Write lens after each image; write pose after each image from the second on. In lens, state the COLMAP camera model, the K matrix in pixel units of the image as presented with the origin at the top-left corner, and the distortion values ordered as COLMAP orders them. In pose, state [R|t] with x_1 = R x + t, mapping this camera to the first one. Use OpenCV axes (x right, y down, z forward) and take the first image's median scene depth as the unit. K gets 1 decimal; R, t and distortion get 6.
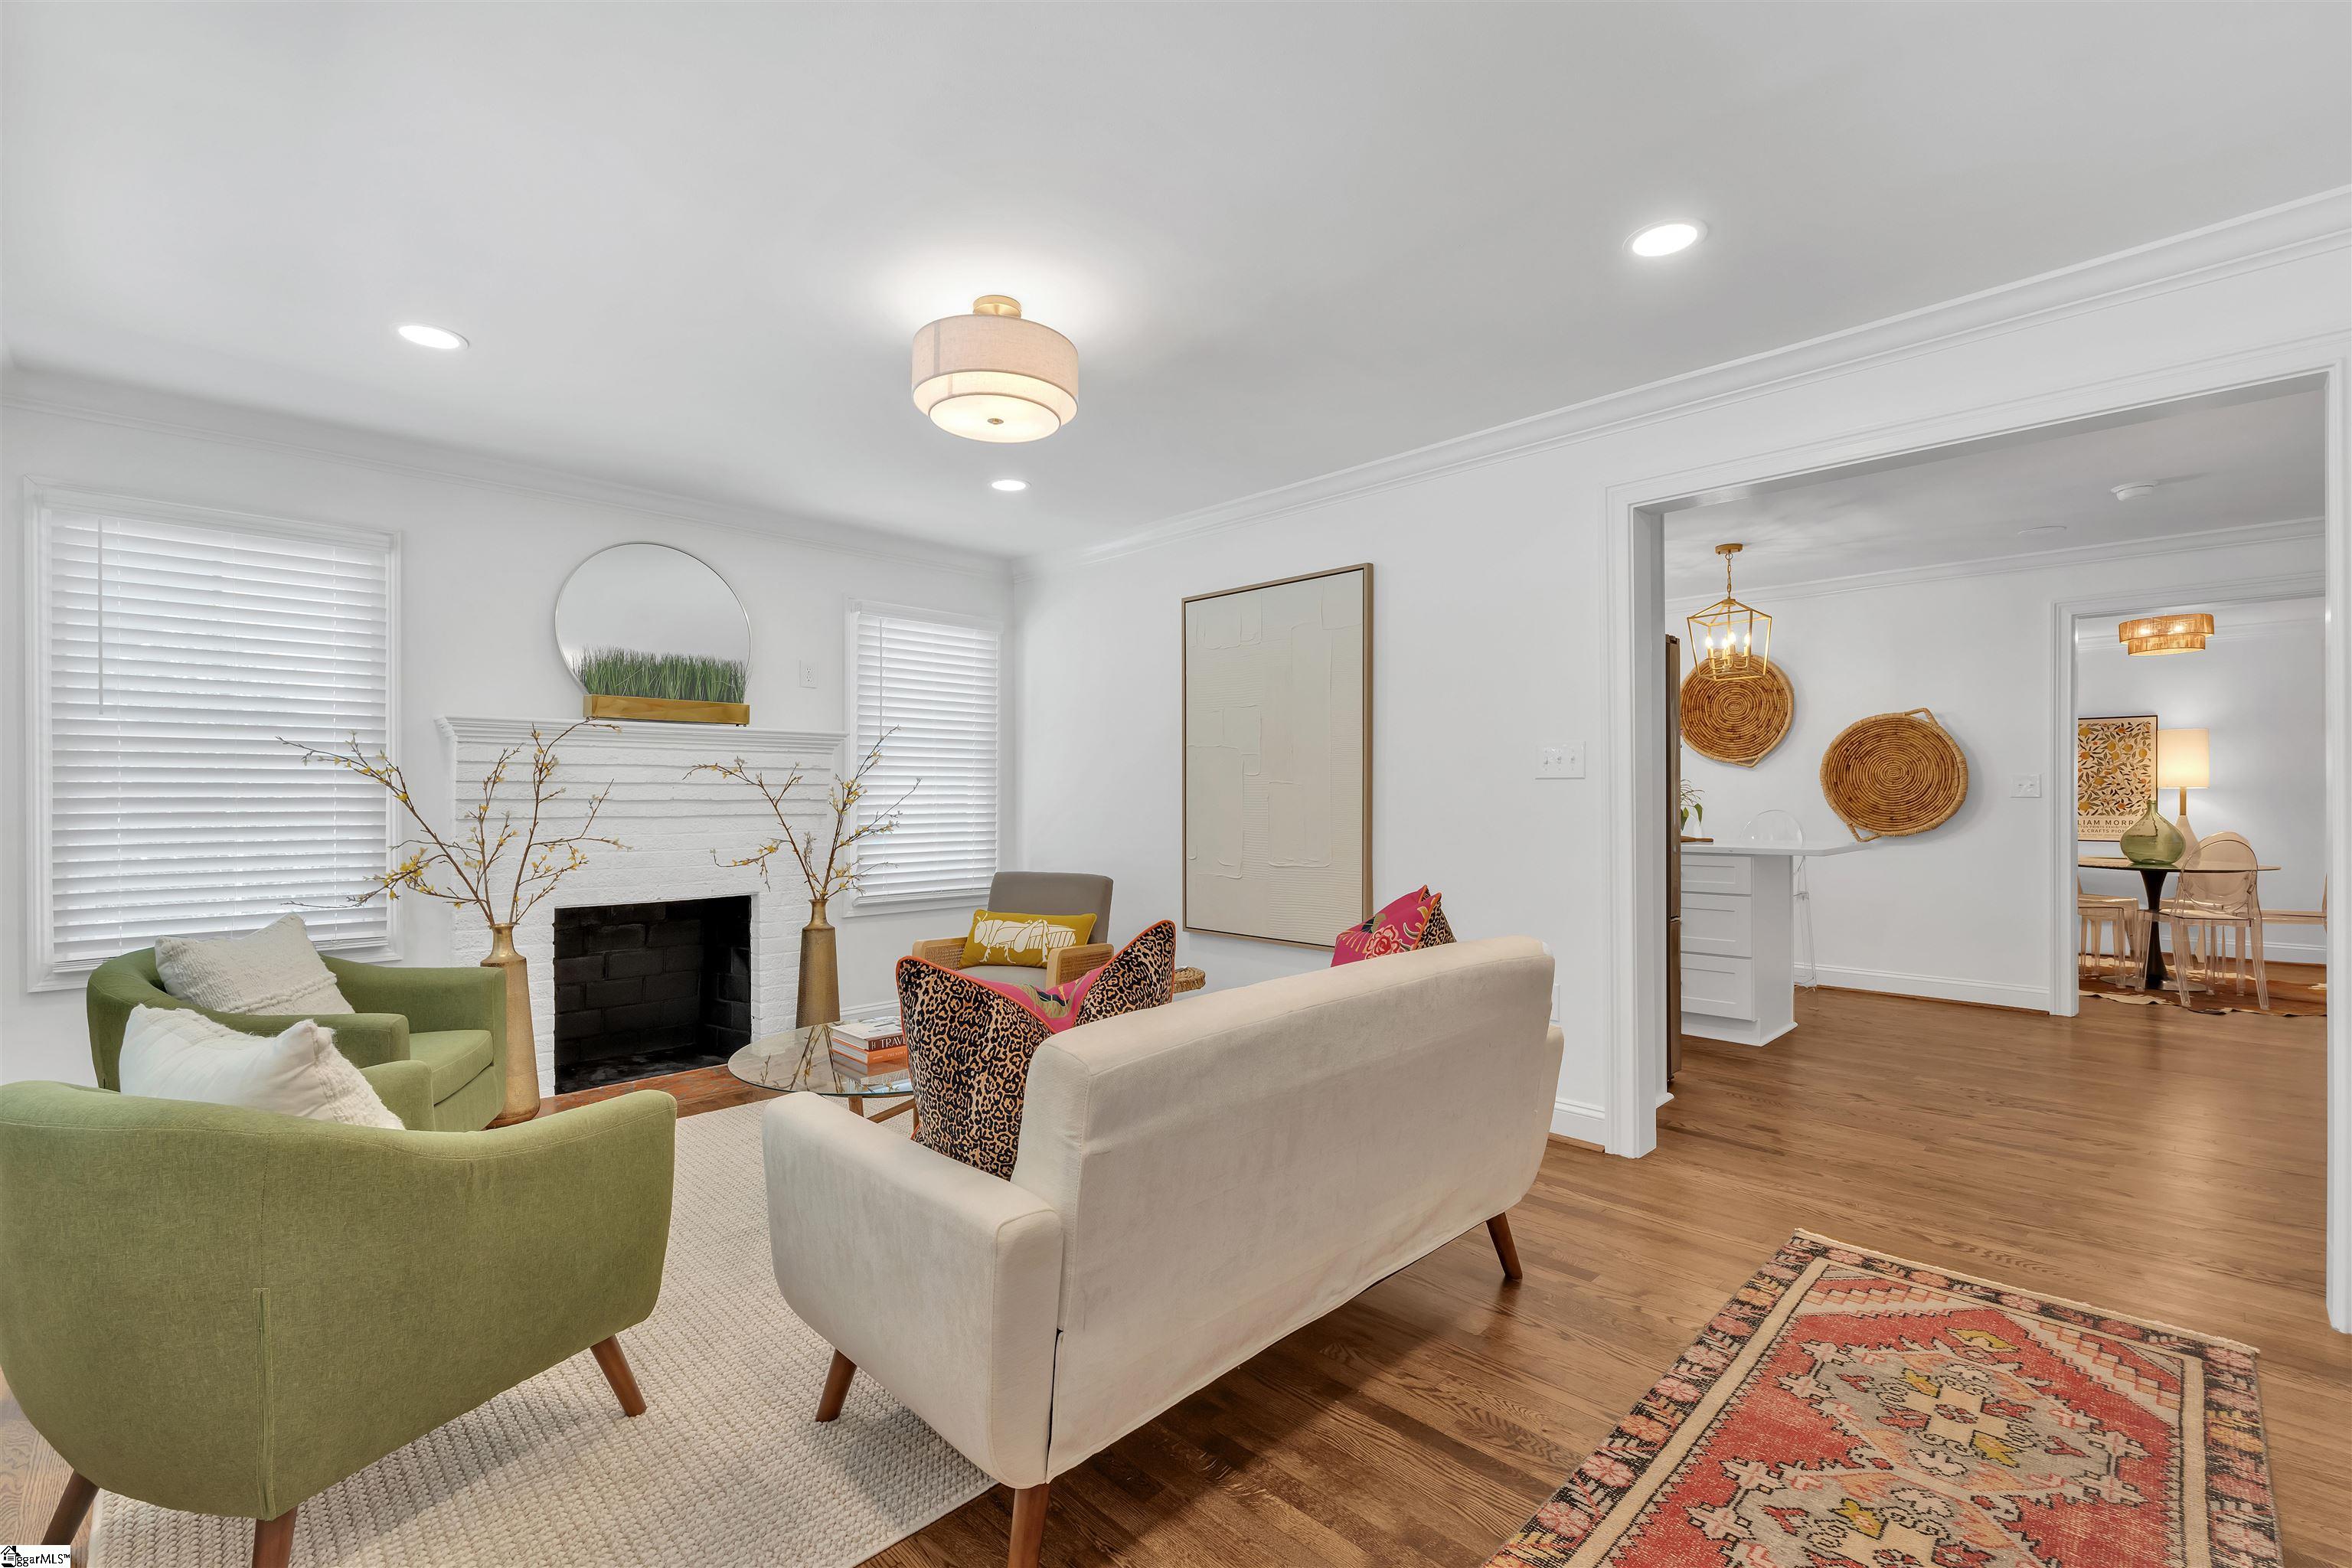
lens RADIAL K [[1023.0, 0, 1173.2], [0, 1023.0, 807.4], [0, 0, 1]] dist [-0.002443, -0.000443]
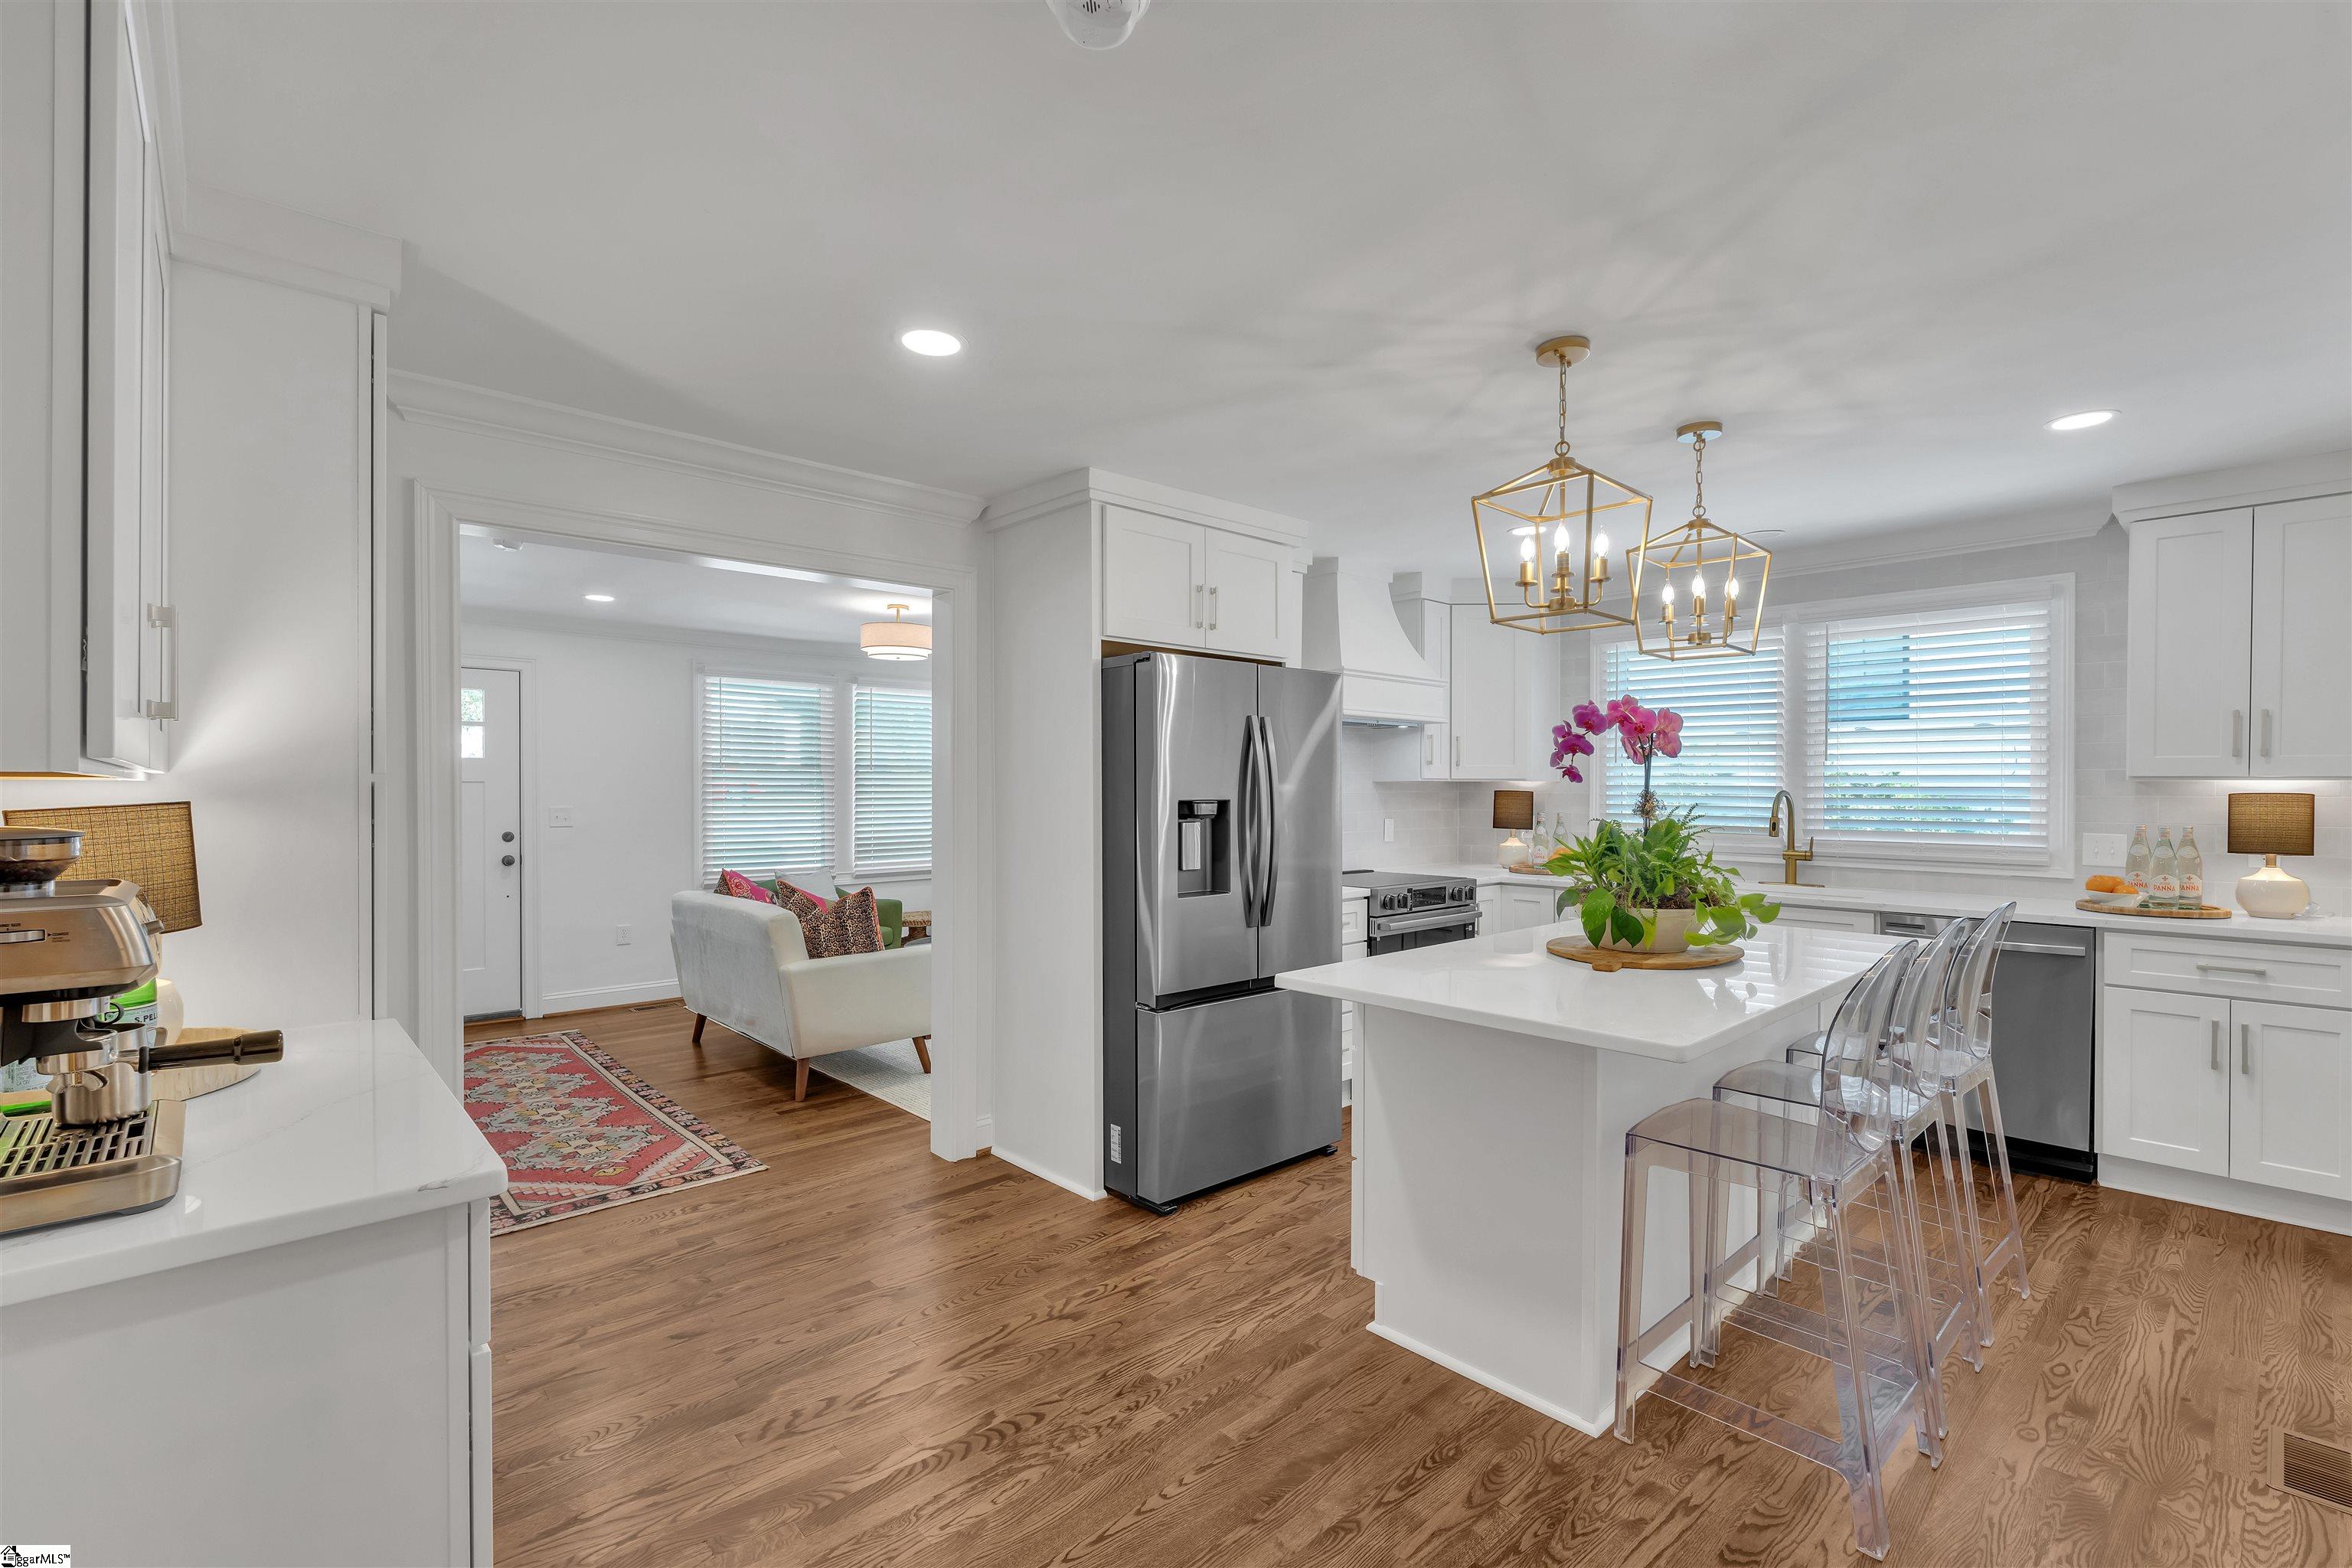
lens RADIAL K [[1037.0, 0, 1178.0], [0, 1037.0, 793.0], [0, 0, 1]] dist [-0.004050, -0.000071]
pose [[-0.038815, 0.007369, -0.999219, 1.455281], [-0.008144, 0.999937, 0.007690, -0.071170], [0.999213, 0.008436, -0.038753, 1.183504]]
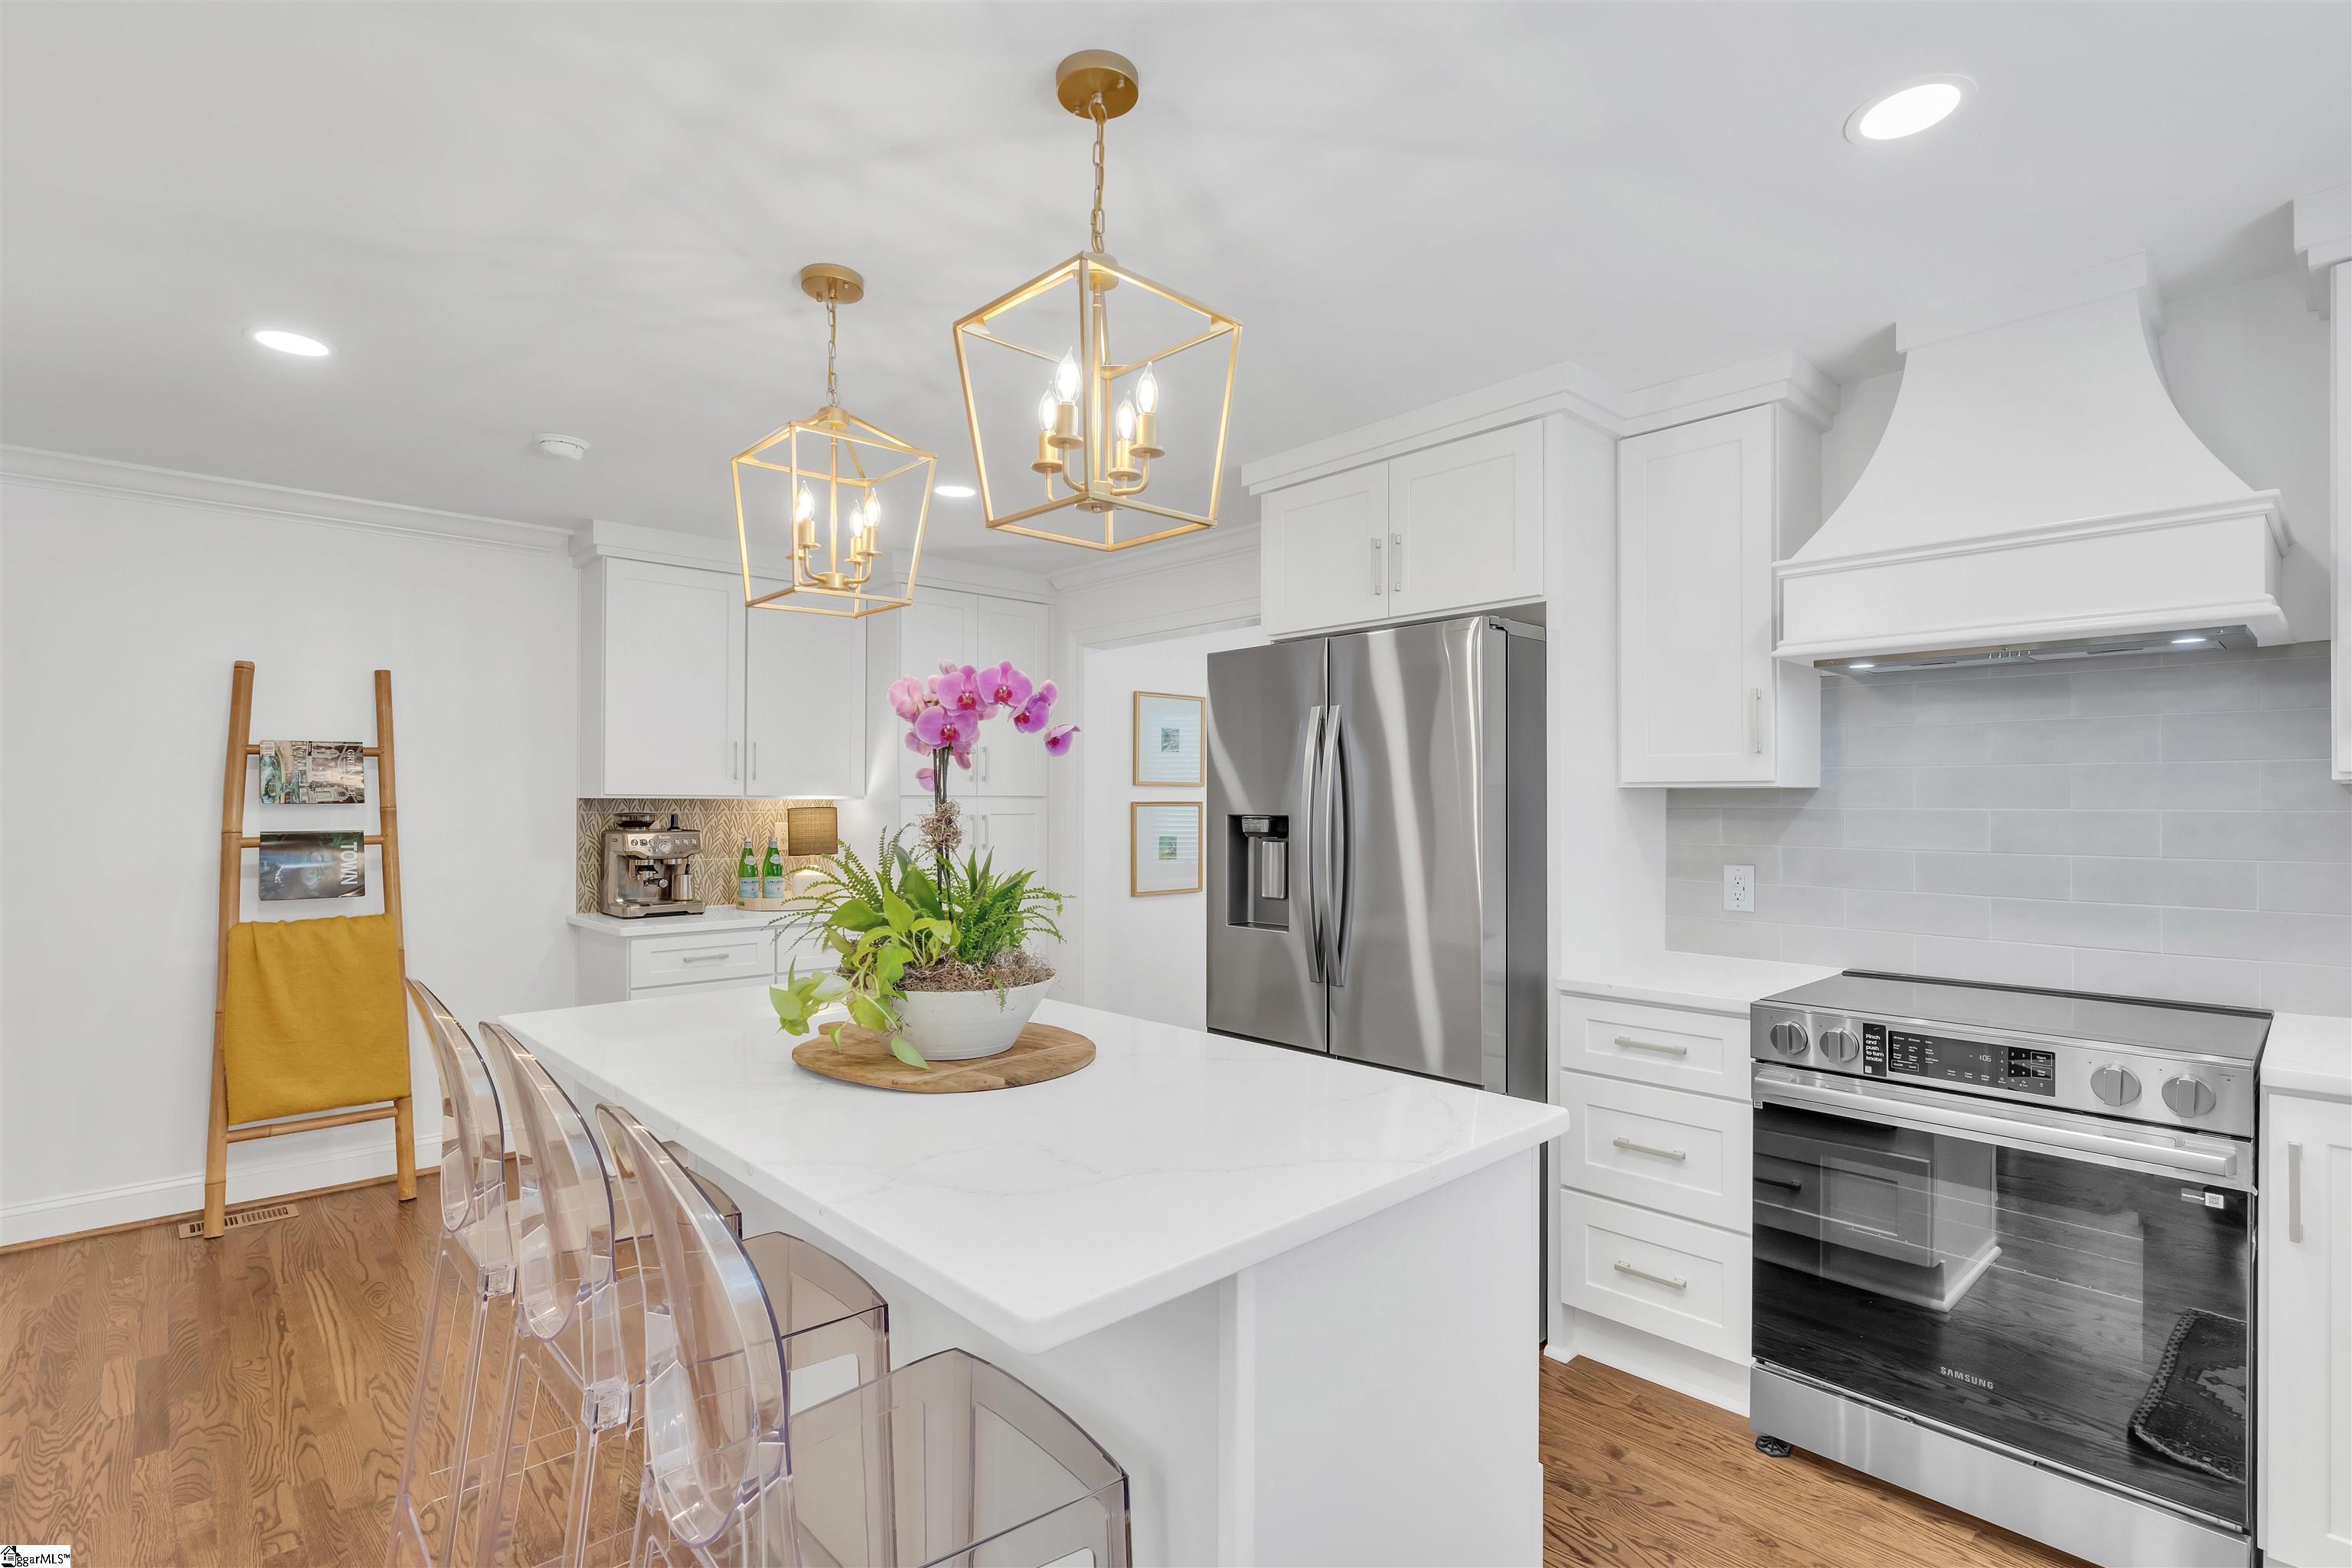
lens RADIAL K [[1093.4, 0, 1174.4], [0, 1093.4, 797.0], [0, 0, 1]] dist [-0.004781, -0.000672]
pose [[-0.999782, 0.001566, 0.020799, 0.565600], [0.001600, 0.999997, 0.001624, -0.072421], [-0.020797, 0.001657, -0.999782, 2.007026]]
